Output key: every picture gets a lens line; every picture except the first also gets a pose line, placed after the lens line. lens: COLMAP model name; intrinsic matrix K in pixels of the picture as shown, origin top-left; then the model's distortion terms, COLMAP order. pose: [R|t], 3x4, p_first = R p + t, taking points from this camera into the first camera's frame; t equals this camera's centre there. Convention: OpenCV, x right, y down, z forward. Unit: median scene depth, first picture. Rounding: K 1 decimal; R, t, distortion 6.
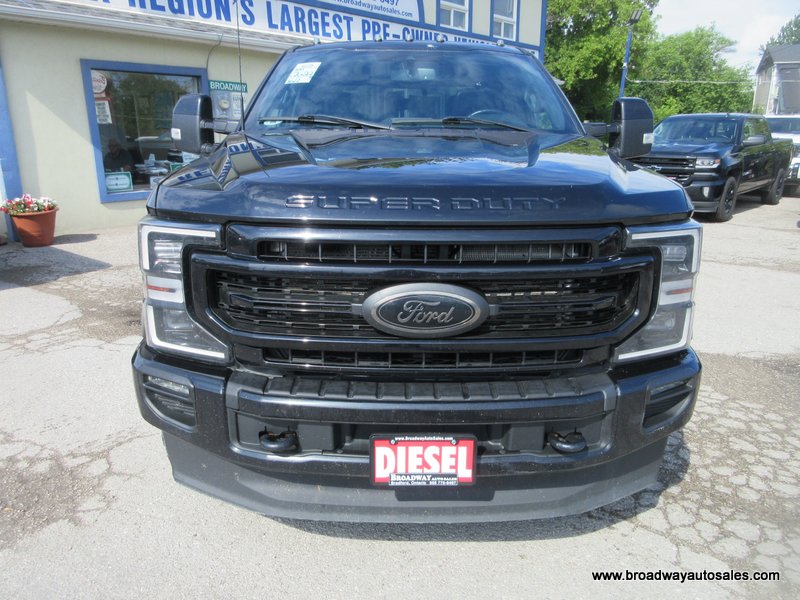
lens RADIAL K [[597.1, 0, 400.0], [0, 597.1, 300.0], [0, 0, 1]] dist [0.007221, 0.001851]
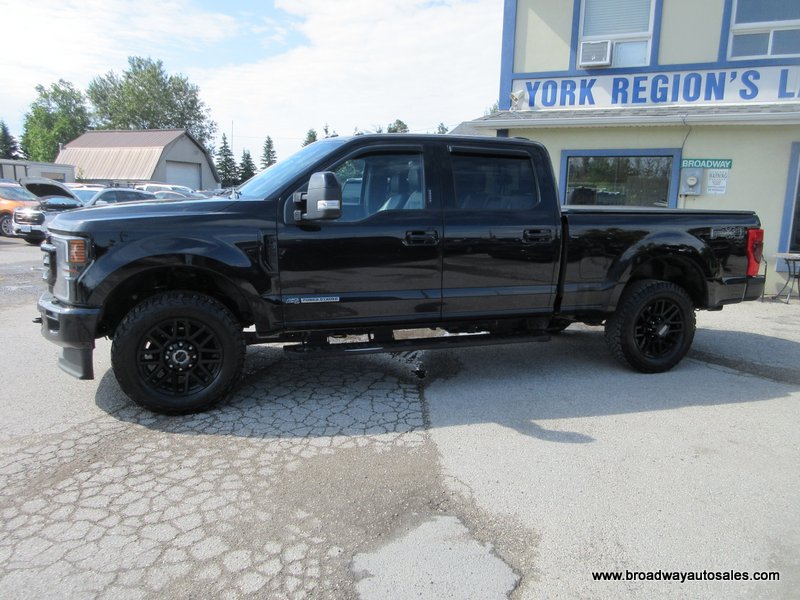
lens RADIAL K [[597.1, 0, 400.0], [0, 597.1, 300.0], [0, 0, 1]] dist [0.007221, 0.001851]
pose [[0.254570, 0.143877, -0.956292, 0.615648], [-0.313790, 0.947655, 0.059045, -0.059961], [0.914729, 0.285044, 0.286392, 0.380090]]
